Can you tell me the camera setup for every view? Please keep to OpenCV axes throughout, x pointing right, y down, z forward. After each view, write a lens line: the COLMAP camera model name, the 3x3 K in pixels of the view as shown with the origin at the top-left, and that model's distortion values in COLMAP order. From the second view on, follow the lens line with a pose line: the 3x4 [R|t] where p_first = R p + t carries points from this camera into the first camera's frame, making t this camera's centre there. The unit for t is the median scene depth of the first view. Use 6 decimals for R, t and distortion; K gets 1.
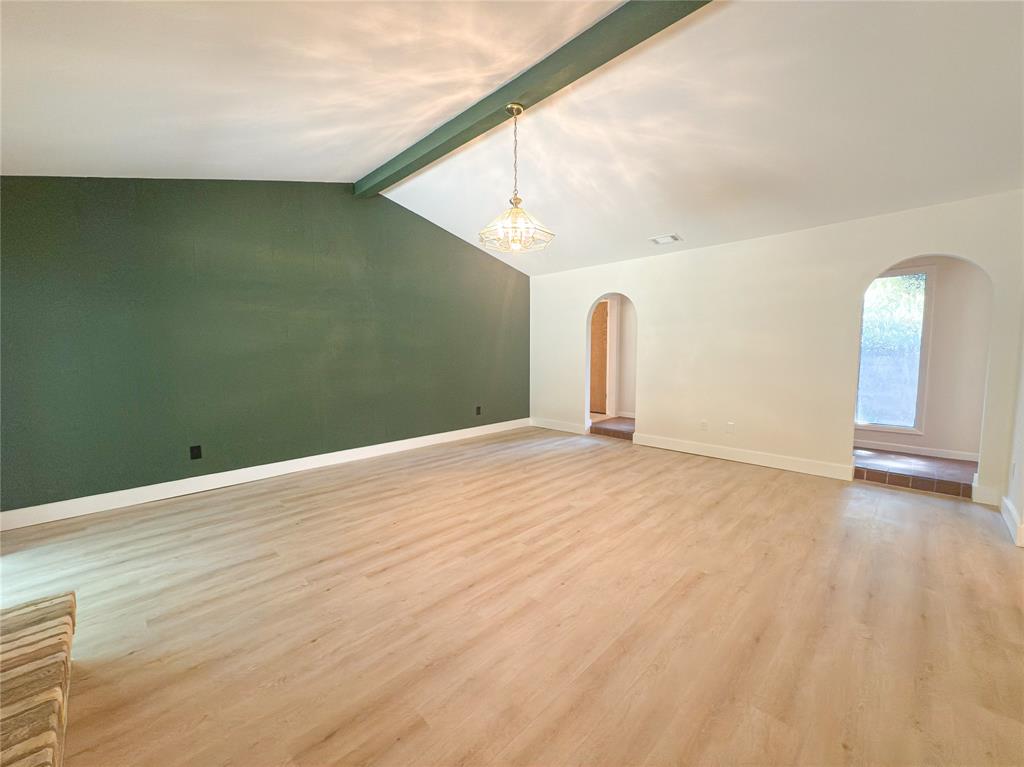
lens RADIAL K [[407.6, 0, 514.4], [0, 407.6, 382.5], [0, 0, 1]] dist [-0.000382, 0.001047]
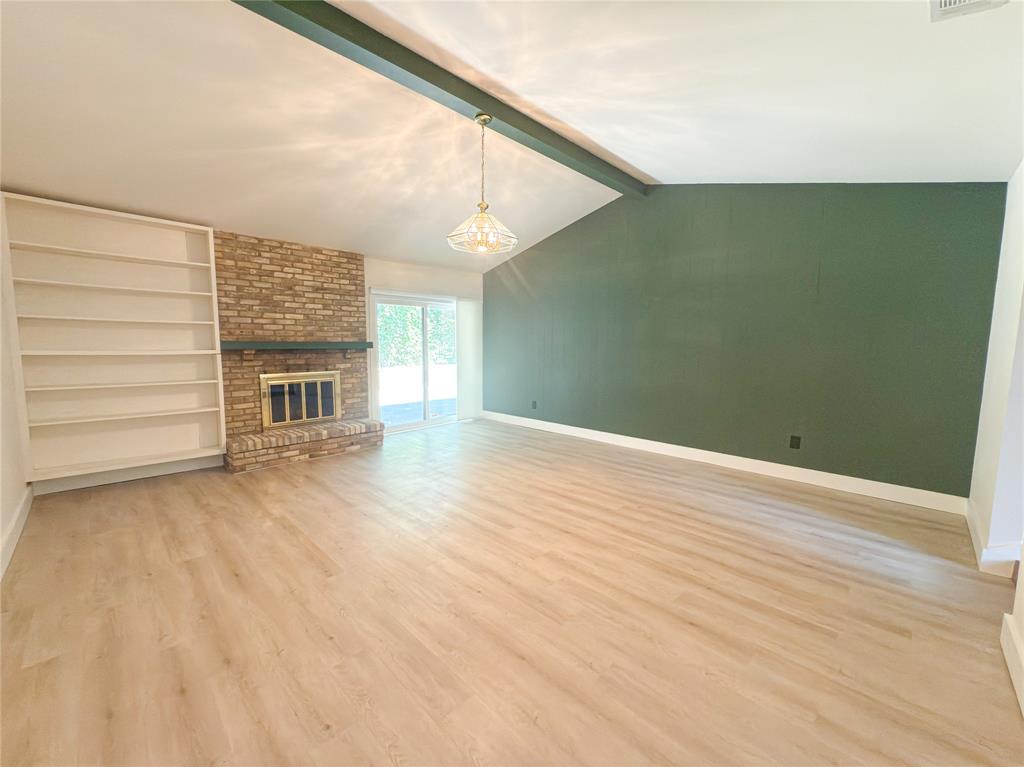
lens RADIAL K [[407.6, 0, 511.9], [0, 407.6, 383.2], [0, 0, 1]] dist [-0.000382, 0.001047]
pose [[0.006079, 0.102988, -0.994664, 0.913400], [-0.087508, 0.990921, 0.102066, -0.084206], [0.996145, 0.086421, 0.015036, 0.903919]]
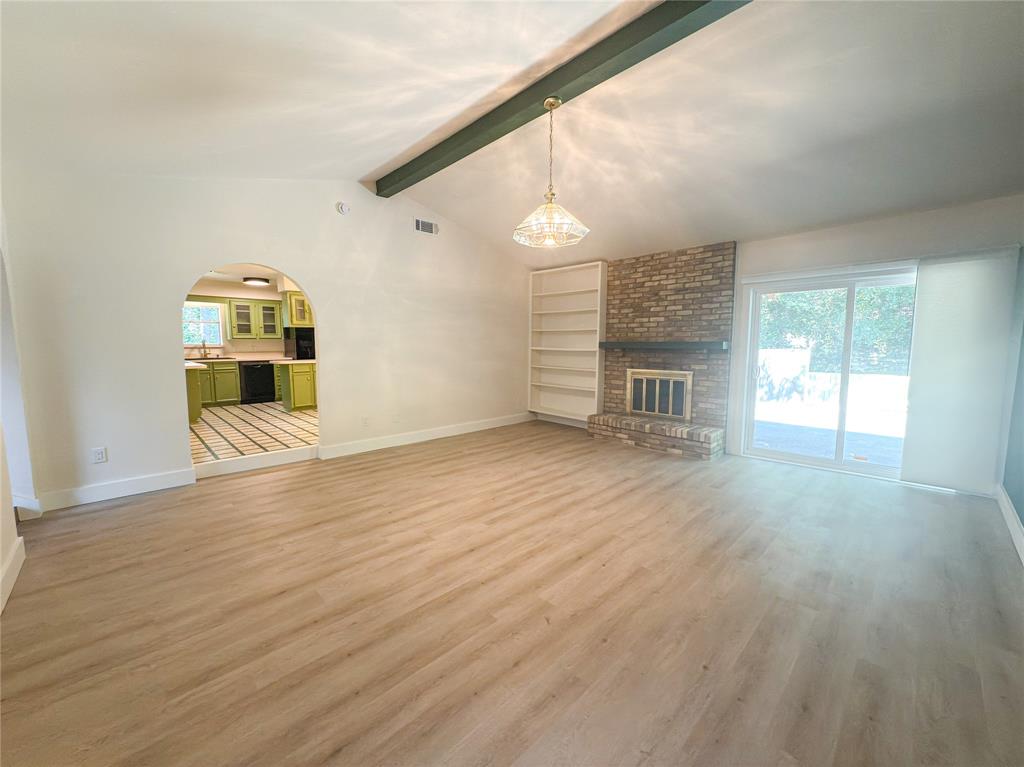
lens RADIAL K [[407.6, 0, 512.3], [0, 407.6, 383.5], [0, 0, 1]] dist [-0.000382, 0.001047]
pose [[-0.999922, 0.003290, 0.012051, 0.070970], [0.005419, 0.983433, 0.181191, -0.143871], [-0.011255, 0.181242, -0.983374, 1.700939]]
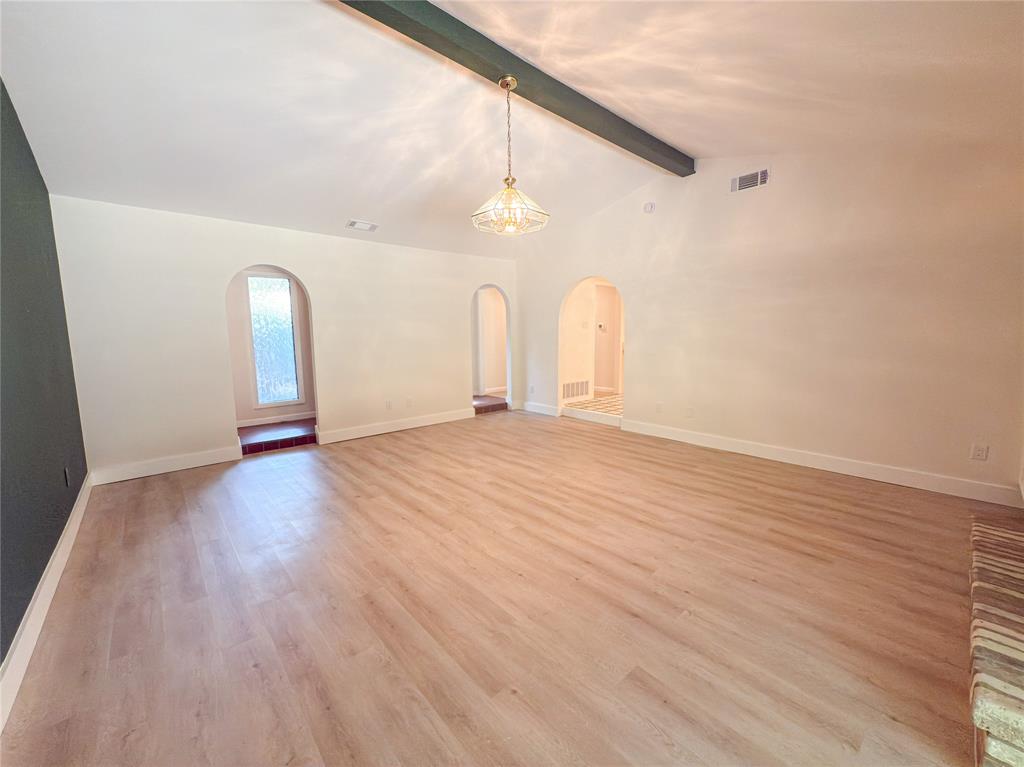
lens RADIAL K [[407.6, 0, 509.5], [0, 407.6, 381.6], [0, 0, 1]] dist [-0.000382, 0.001047]
pose [[0.058900, -0.112911, 0.991858, -0.833310], [0.093476, 0.989841, 0.107131, -0.063426], [-0.993878, 0.086405, 0.068856, 0.802189]]
